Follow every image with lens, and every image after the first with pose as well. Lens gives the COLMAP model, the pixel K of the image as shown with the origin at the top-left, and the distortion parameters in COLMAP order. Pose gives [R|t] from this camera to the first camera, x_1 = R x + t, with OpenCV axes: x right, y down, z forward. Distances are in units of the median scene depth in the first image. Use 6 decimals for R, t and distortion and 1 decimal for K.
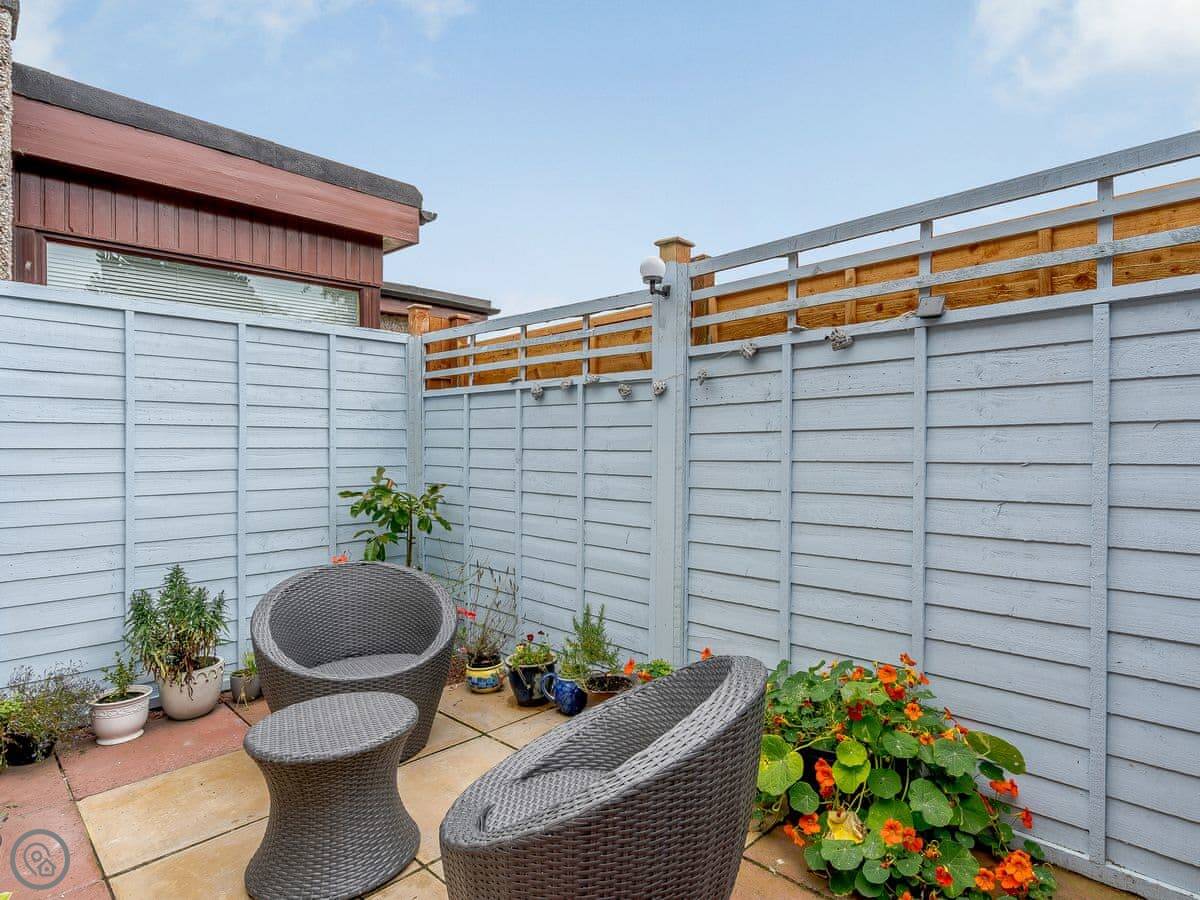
lens RADIAL K [[692.3, 0, 595.8], [0, 692.3, 444.1], [0, 0, 1]] dist [0.006864, 0.000342]
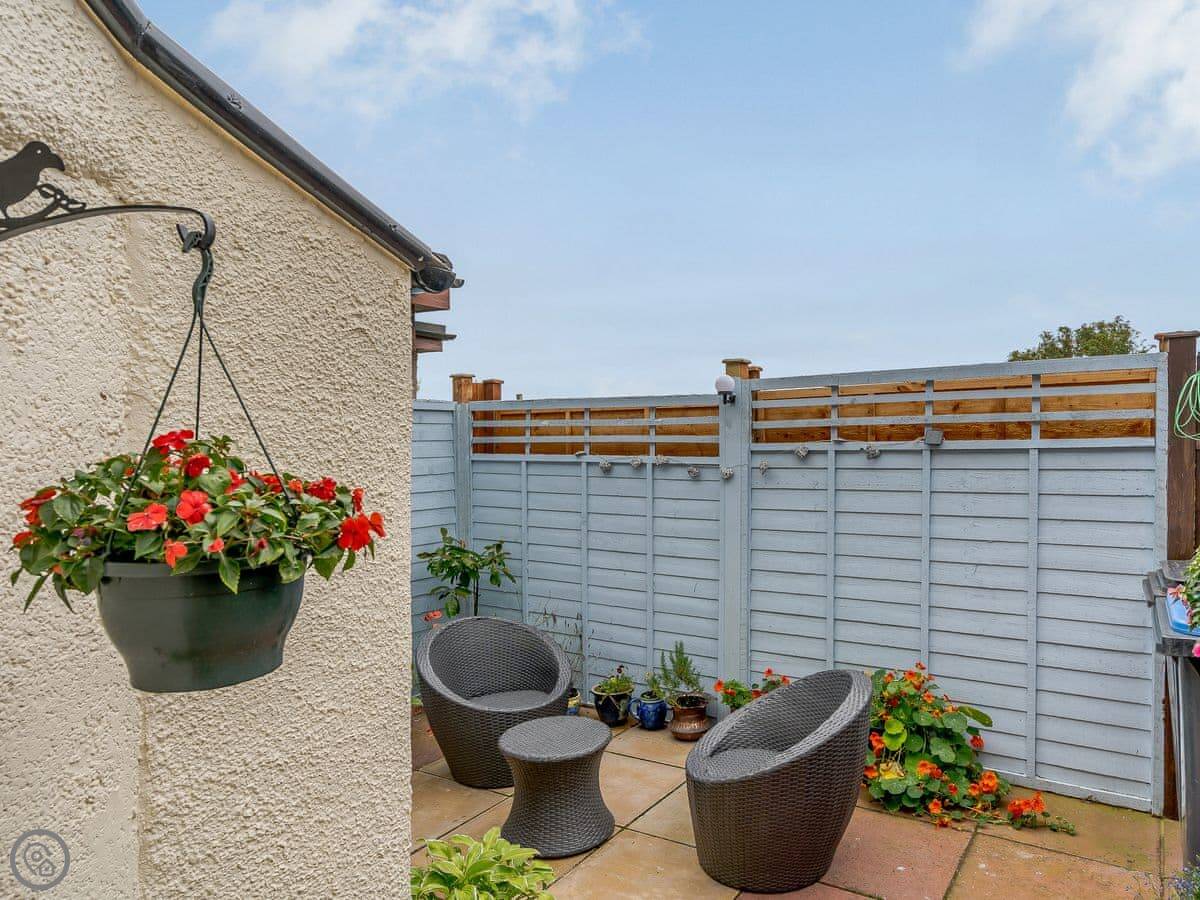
lens RADIAL K [[848.8, 0, 609.9], [0, 848.8, 455.6], [0, 0, 1]] dist [0.006264, 0.000937]
pose [[0.981754, -0.017745, 0.189326, -0.491147], [0.012850, 0.999551, 0.027050, -0.185091], [-0.189721, -0.024123, 0.981542, -0.605380]]
